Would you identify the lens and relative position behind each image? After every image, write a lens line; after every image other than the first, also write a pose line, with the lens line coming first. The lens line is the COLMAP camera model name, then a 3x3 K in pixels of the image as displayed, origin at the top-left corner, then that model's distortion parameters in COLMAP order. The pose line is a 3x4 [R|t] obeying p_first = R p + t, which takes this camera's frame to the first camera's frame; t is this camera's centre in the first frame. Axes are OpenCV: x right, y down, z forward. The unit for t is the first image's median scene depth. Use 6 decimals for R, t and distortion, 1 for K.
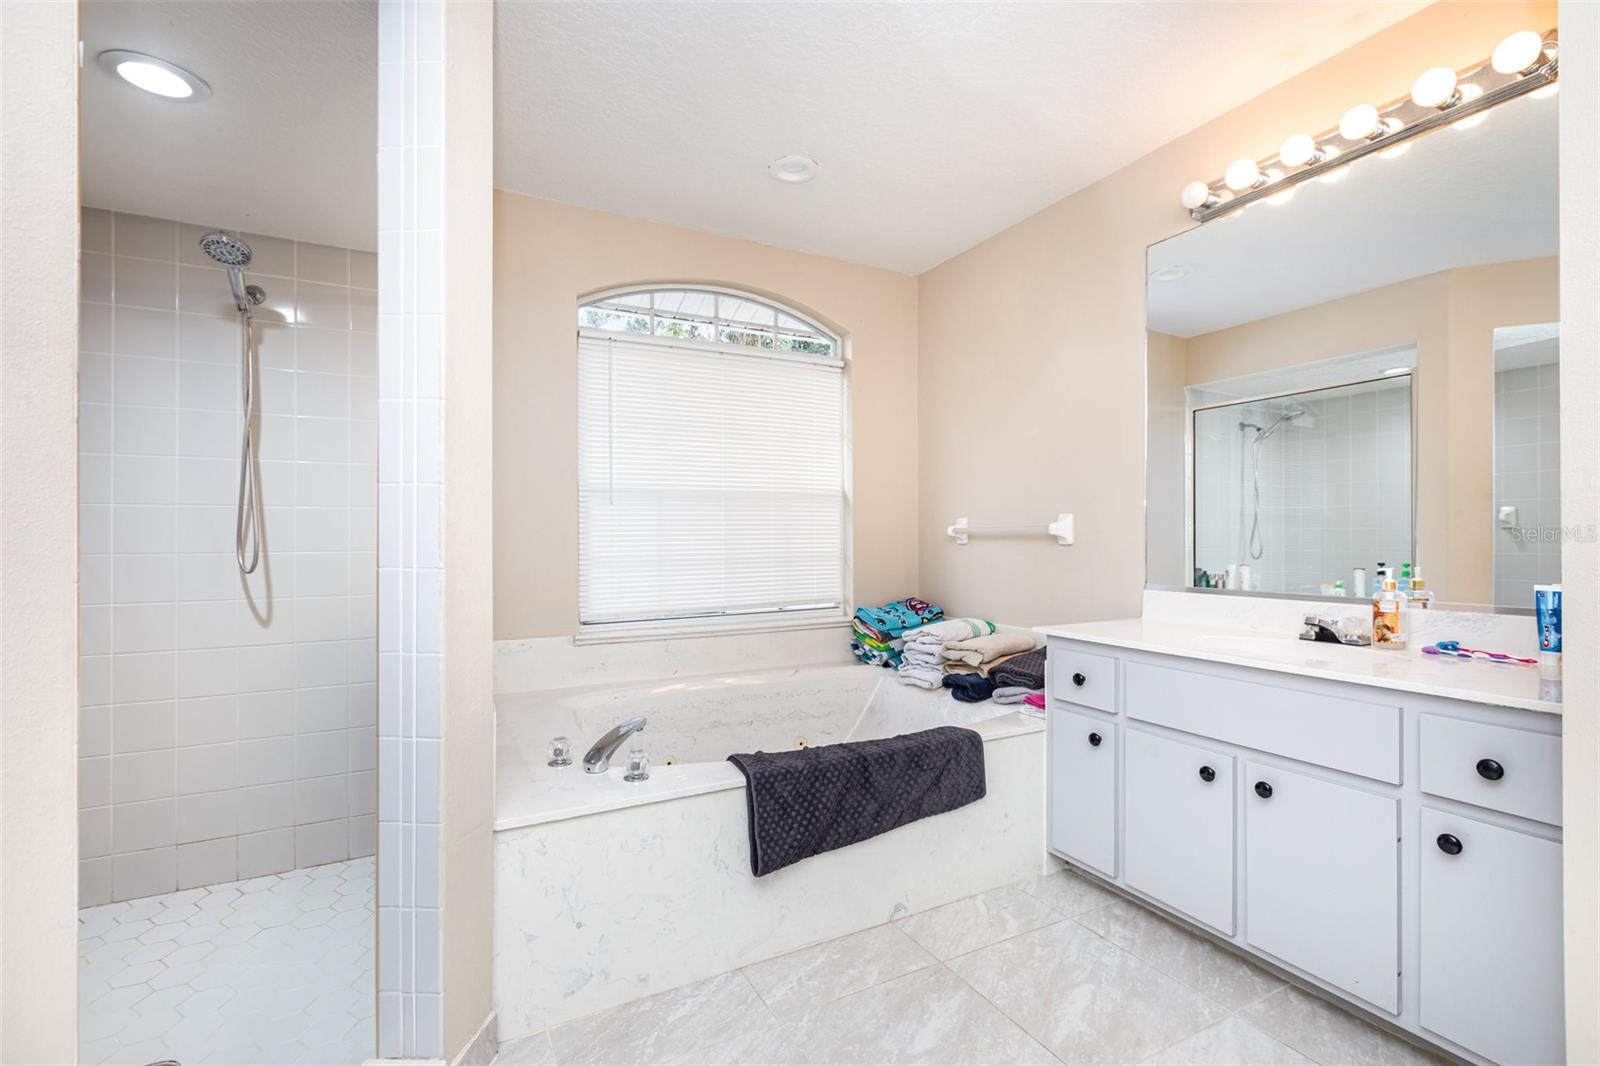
lens RADIAL K [[724.2, 0, 803.9], [0, 724.2, 539.8], [0, 0, 1]] dist [-0.000770, -0.000817]
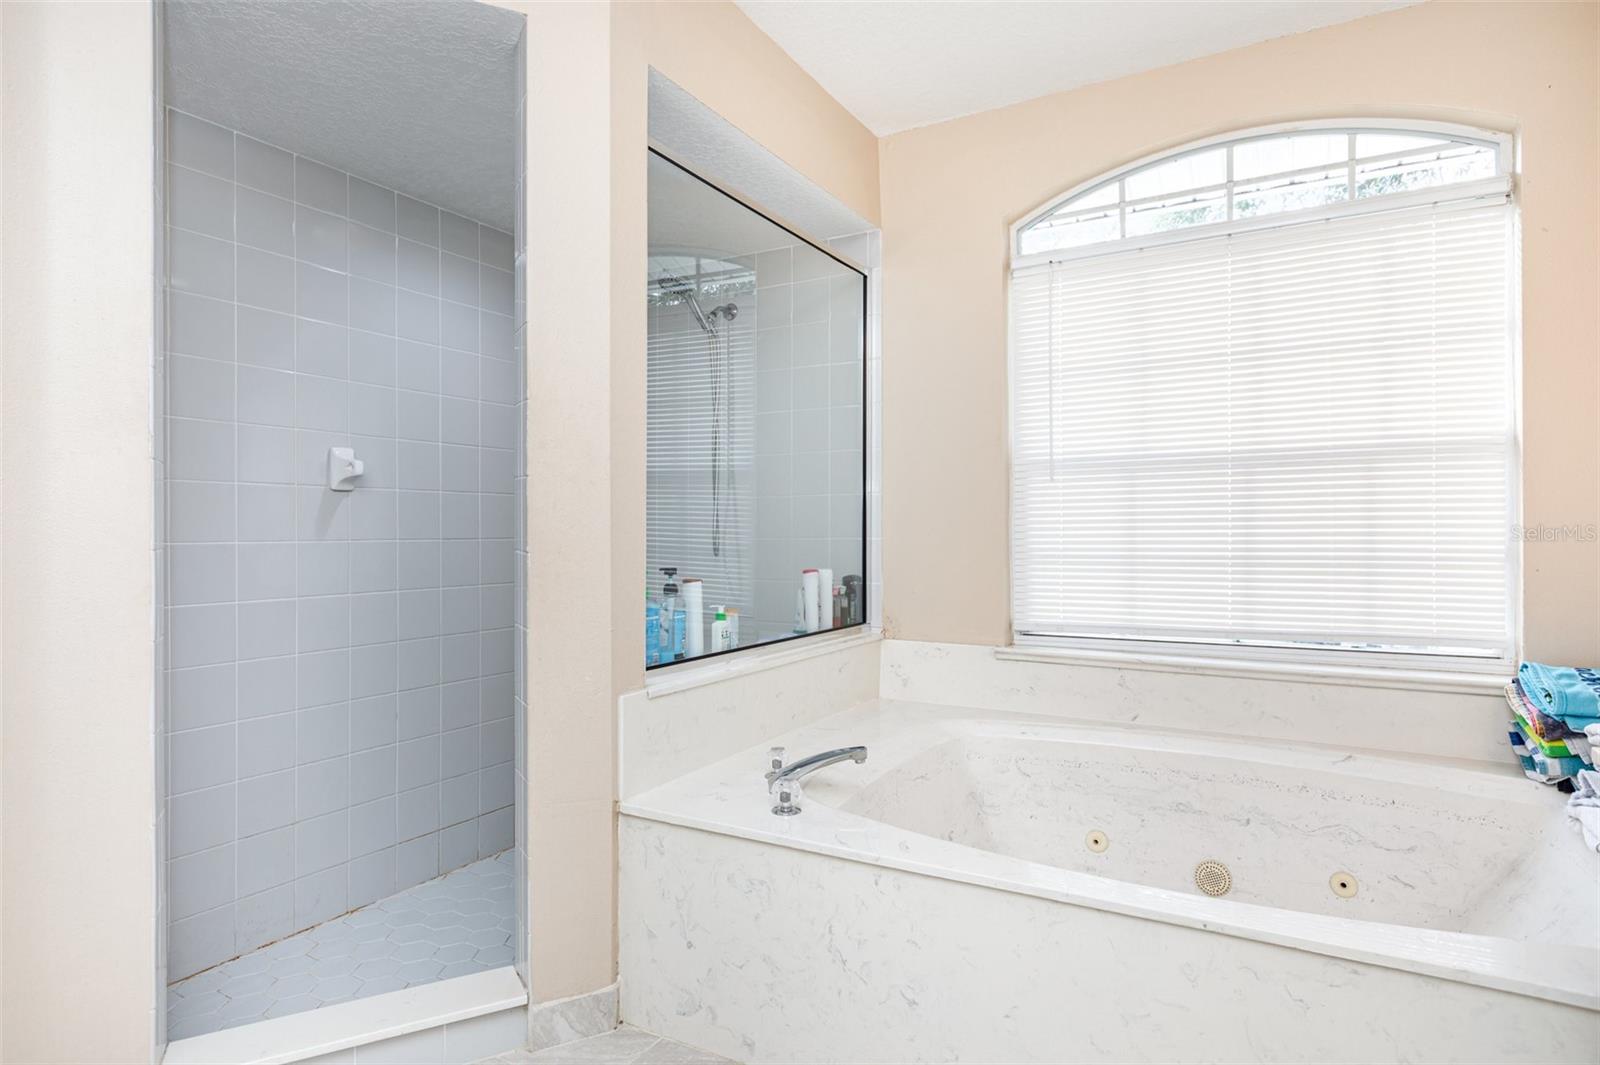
lens RADIAL K [[901.5, 0, 804.5], [0, 901.5, 535.7], [0, 0, 1]] dist [0.005170, -0.000931]
pose [[0.527867, 0.011419, -0.849250, 0.376514], [-0.000813, 0.999916, 0.012940, -0.002920], [0.849327, -0.006141, 0.527832, 0.263958]]
